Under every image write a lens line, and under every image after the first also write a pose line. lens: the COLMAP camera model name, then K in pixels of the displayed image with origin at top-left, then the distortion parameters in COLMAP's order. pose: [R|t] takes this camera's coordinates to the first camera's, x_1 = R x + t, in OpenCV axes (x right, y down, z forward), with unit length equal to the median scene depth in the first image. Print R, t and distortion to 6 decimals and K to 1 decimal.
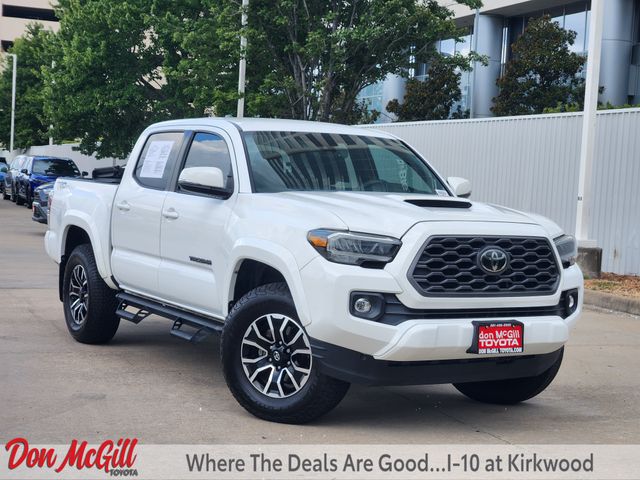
lens RADIAL K [[1150.1, 0, 319.6], [0, 1150.1, 239.4], [0, 0, 1]] dist [-0.047447, 0.000000]
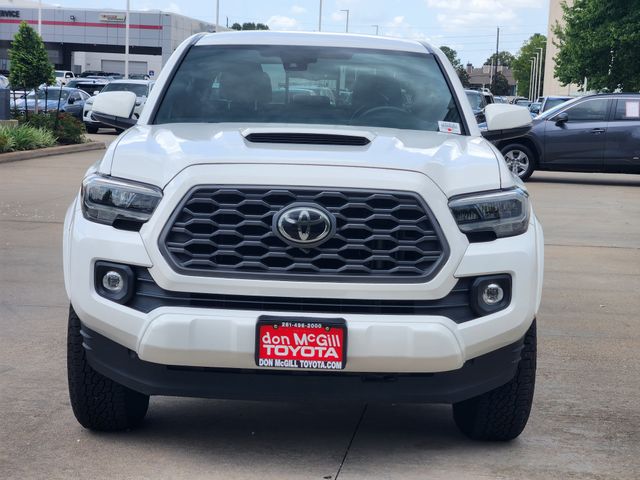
lens RADIAL K [[1197.2, 0, 322.7], [0, 1197.2, 235.3], [0, 0, 1]] dist [-0.013212, 0.000000]
pose [[0.879383, 0.043090, -0.474162, 0.487265], [-0.023746, 0.998626, 0.046711, -0.007978], [0.475523, -0.029817, 0.879198, 0.411094]]
